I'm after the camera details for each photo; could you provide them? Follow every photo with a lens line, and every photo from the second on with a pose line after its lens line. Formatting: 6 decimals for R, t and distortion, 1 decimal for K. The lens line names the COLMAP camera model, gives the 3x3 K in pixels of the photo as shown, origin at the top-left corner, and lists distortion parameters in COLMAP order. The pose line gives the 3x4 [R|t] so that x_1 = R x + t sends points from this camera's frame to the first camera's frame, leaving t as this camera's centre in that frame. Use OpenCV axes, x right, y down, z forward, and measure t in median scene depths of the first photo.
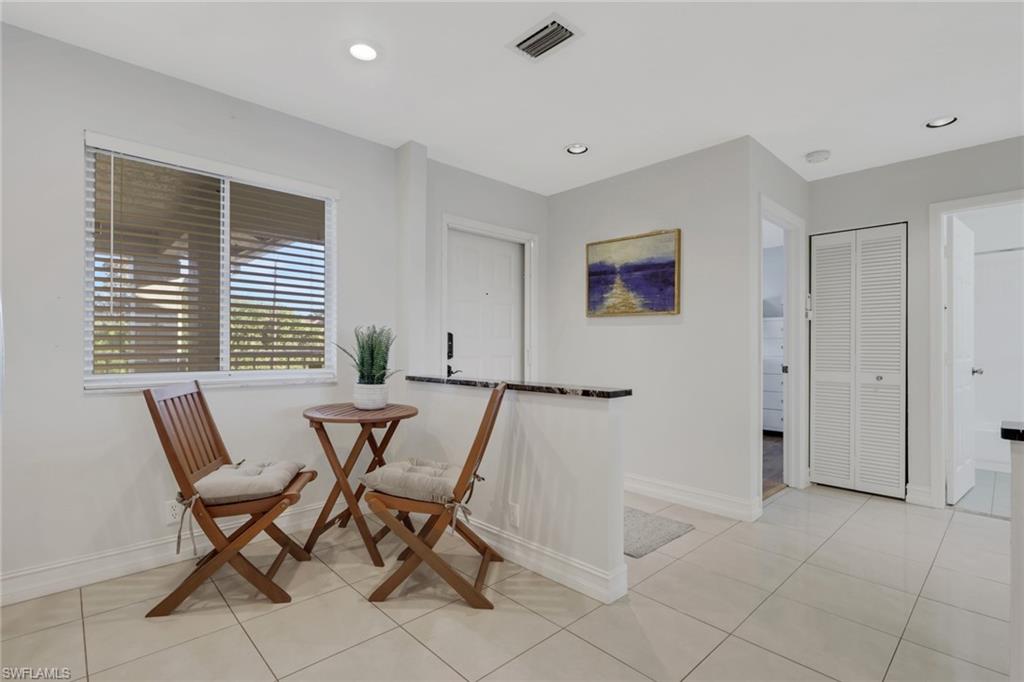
lens RADIAL K [[491.9, 0, 513.0], [0, 491.9, 337.1], [0, 0, 1]] dist [-0.002198, 0.000073]
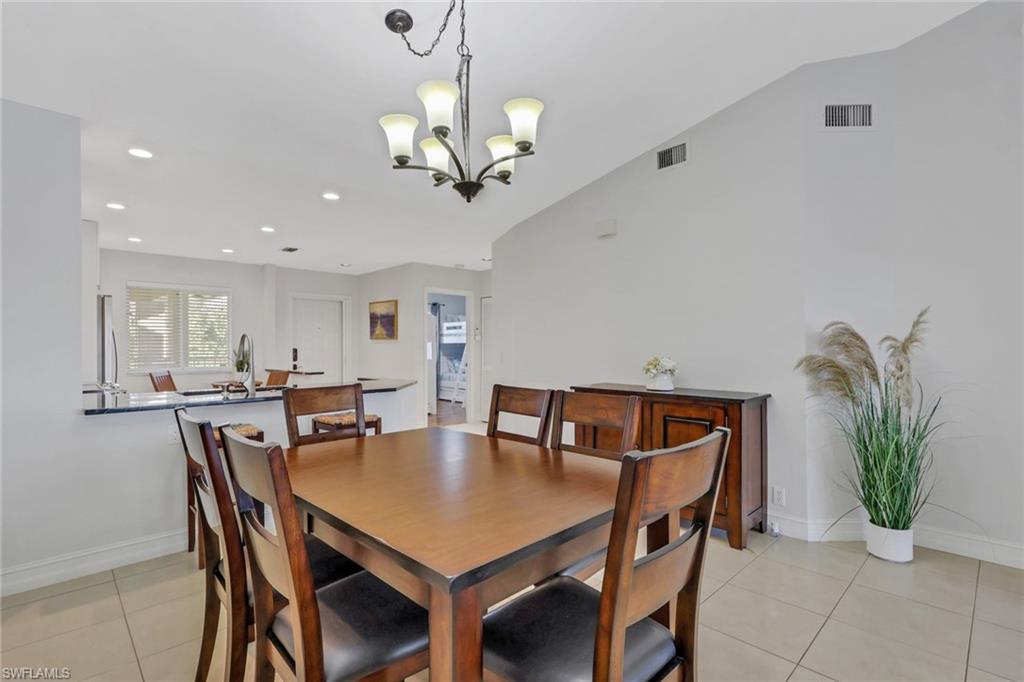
lens RADIAL K [[485.8, 0, 513.4], [0, 485.8, 342.4], [0, 0, 1]] dist [-0.004464, 0.004410]
pose [[0.999737, -0.011742, 0.019693, 0.763933], [0.011475, 0.999842, 0.013596, -0.053249], [-0.019850, -0.013366, 0.999714, -1.082078]]
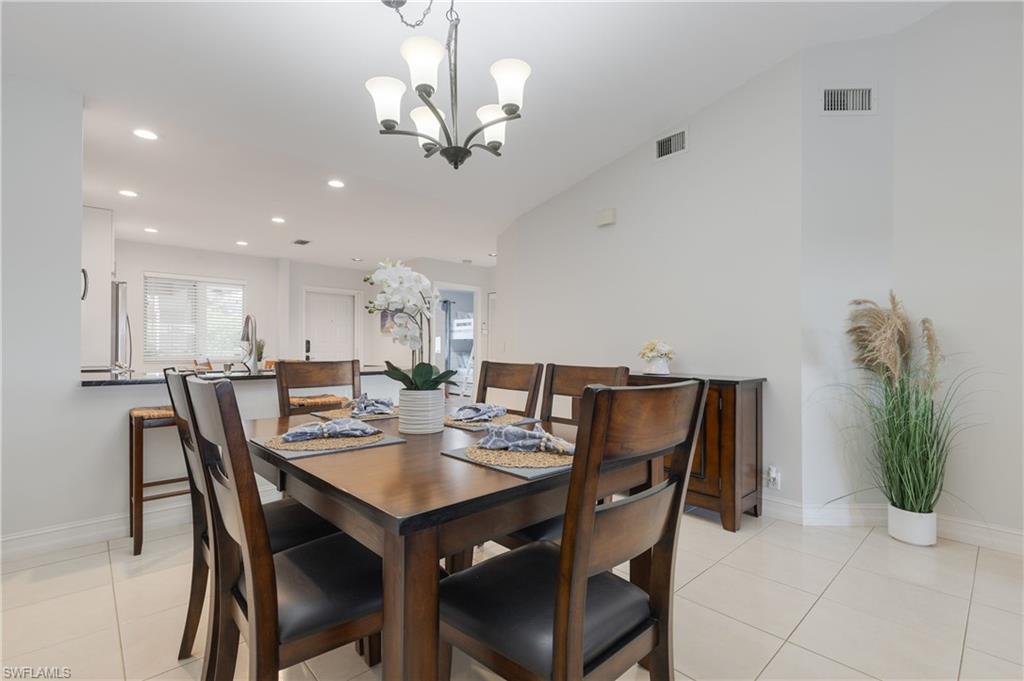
lens RADIAL K [[466.3, 0, 516.7], [0, 466.3, 343.2], [0, 0, 1]] dist [0.007174, -0.002568]
pose [[0.999988, -0.002666, 0.004099, 0.787046], [0.002612, 0.999909, 0.013271, -0.021657], [-0.004134, -0.013260, 0.999904, -1.061776]]
